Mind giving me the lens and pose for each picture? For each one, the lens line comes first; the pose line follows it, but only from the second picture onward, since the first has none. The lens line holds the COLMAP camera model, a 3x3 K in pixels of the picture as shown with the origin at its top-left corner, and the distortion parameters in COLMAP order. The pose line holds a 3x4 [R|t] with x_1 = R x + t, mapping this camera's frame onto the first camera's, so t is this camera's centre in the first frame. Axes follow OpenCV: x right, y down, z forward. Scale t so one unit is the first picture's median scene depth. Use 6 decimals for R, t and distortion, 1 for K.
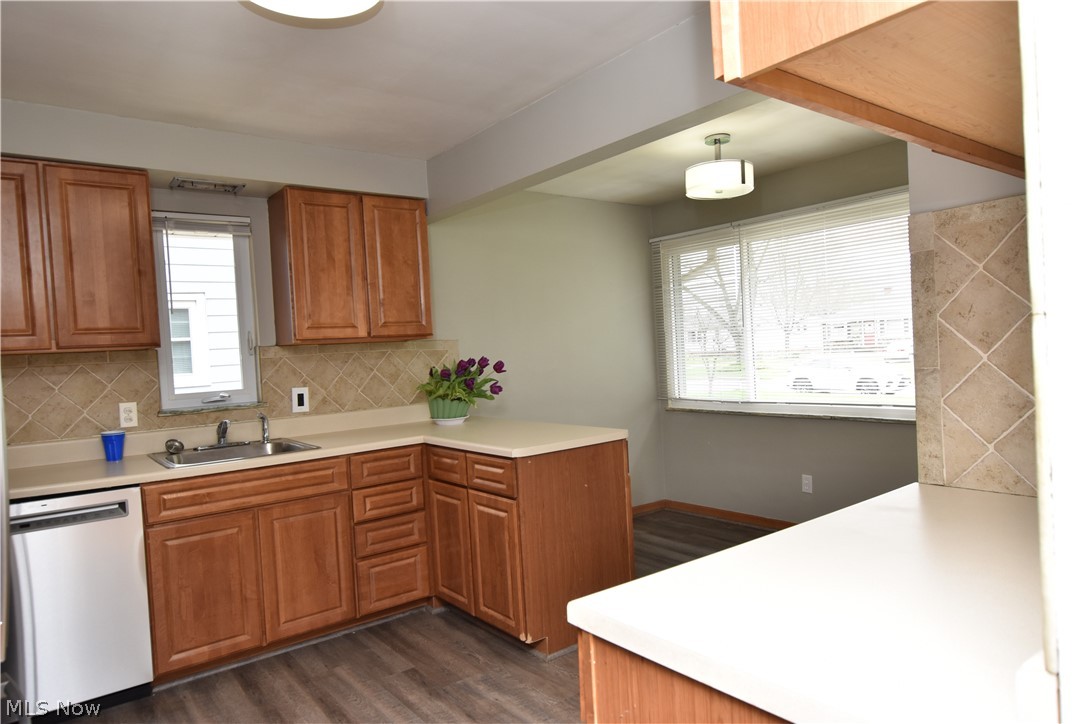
lens RADIAL K [[688.5, 0, 542.8], [0, 688.5, 362.6], [0, 0, 1]] dist [-0.009845, 0.009043]
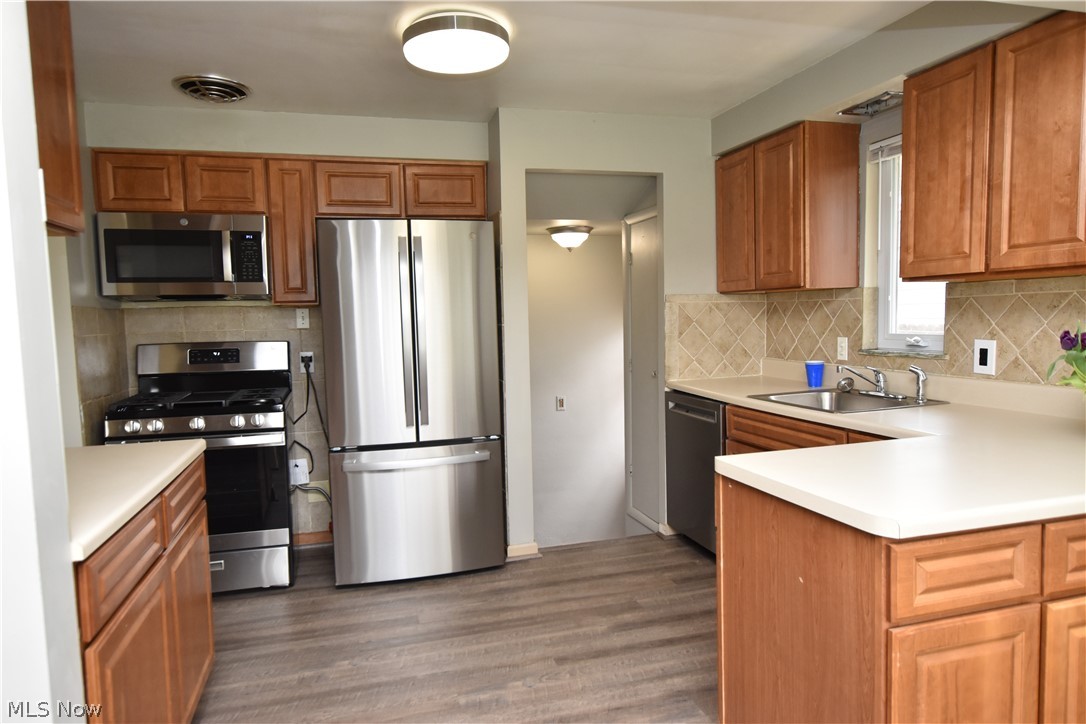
lens RADIAL K [[688.5, 0, 540.2], [0, 688.5, 366.2], [0, 0, 1]] dist [-0.009845, 0.009043]
pose [[-0.367626, 0.131856, -0.920579, 0.558104], [0.026765, 0.990988, 0.131252, -0.050085], [0.929588, 0.023612, -0.367842, 0.952570]]
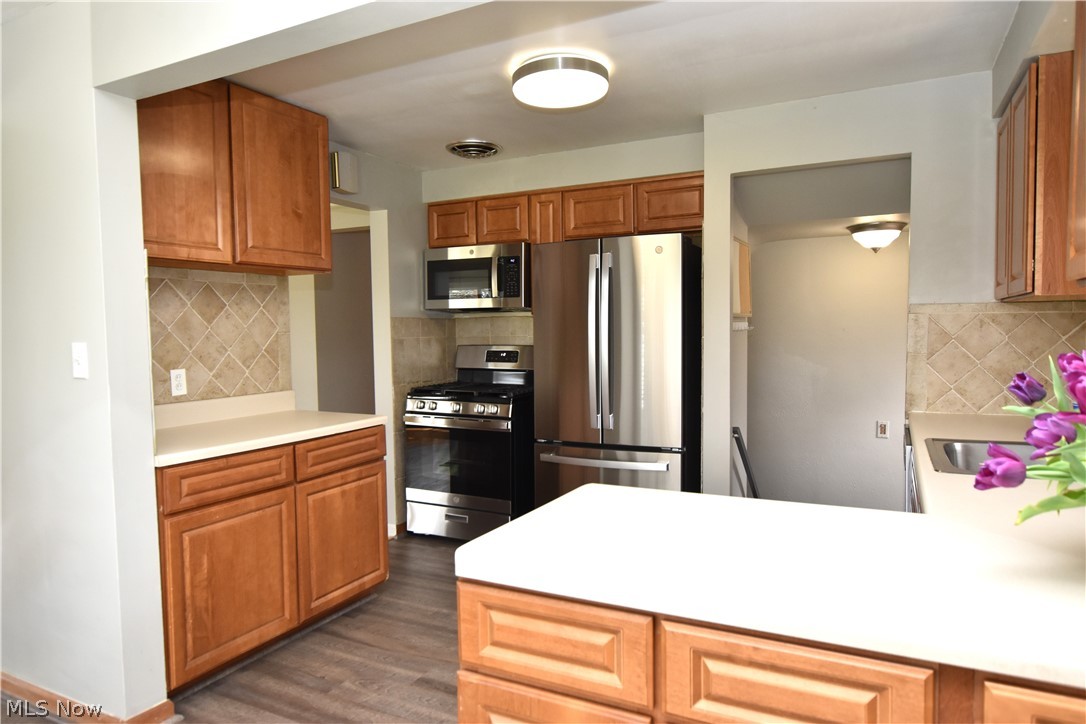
lens RADIAL K [[688.5, 0, 539.3], [0, 688.5, 364.0], [0, 0, 1]] dist [-0.009845, 0.009043]
pose [[-0.903952, 0.086654, -0.418762, 0.232266], [0.052856, 0.994386, 0.091672, -0.042562], [0.424355, 0.060733, -0.903457, 1.365382]]
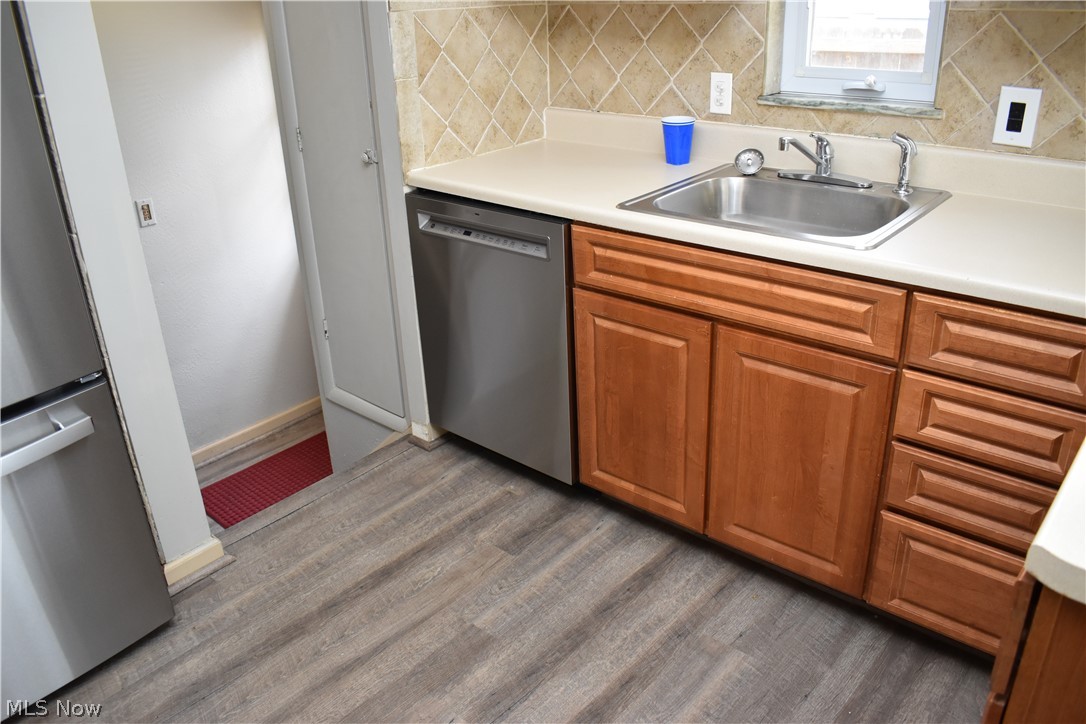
lens RADIAL K [[850.9, 0, 538.5], [0, 850.9, 360.5], [0, 0, 1]] dist [-0.090214, 0.006058]
pose [[0.186959, 0.445016, -0.875789, 0.130737], [0.011464, 0.890460, 0.454918, -0.054836], [0.982301, -0.095091, 0.161378, 0.692273]]
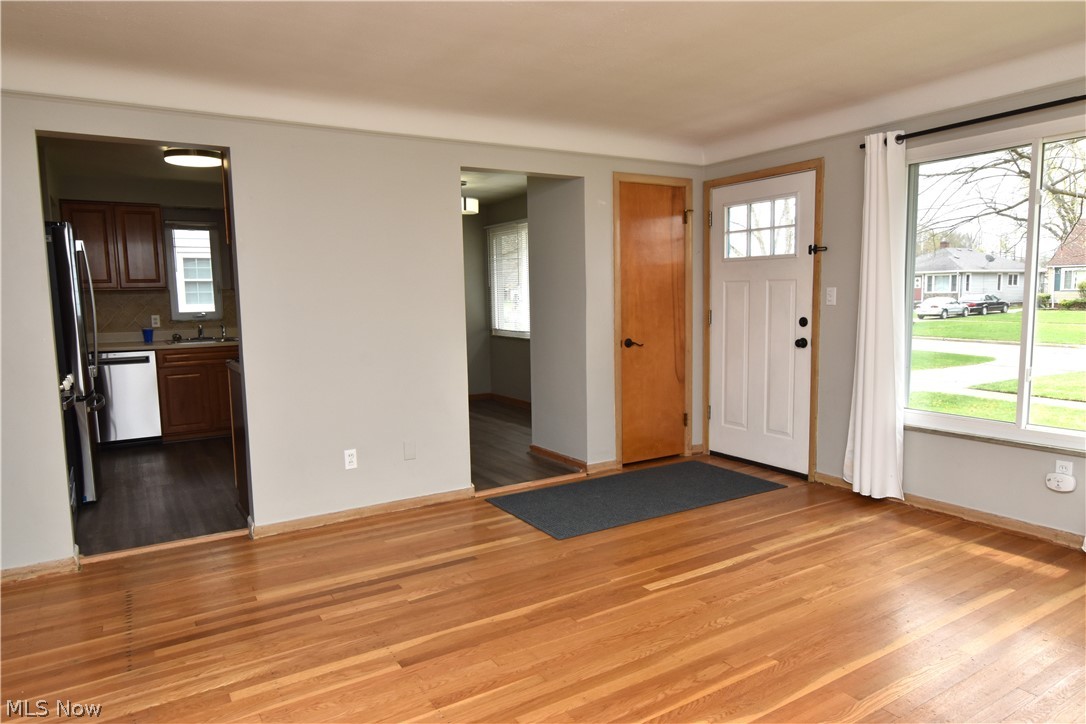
lens RADIAL K [[688.5, 0, 538.6], [0, 688.5, 364.6], [0, 0, 1]] dist [-0.009845, 0.009043]
pose [[0.993557, 0.044275, -0.104327, 0.765224], [-0.035133, 0.995510, 0.087894, -0.016553], [0.107750, -0.083662, 0.990652, -0.938068]]
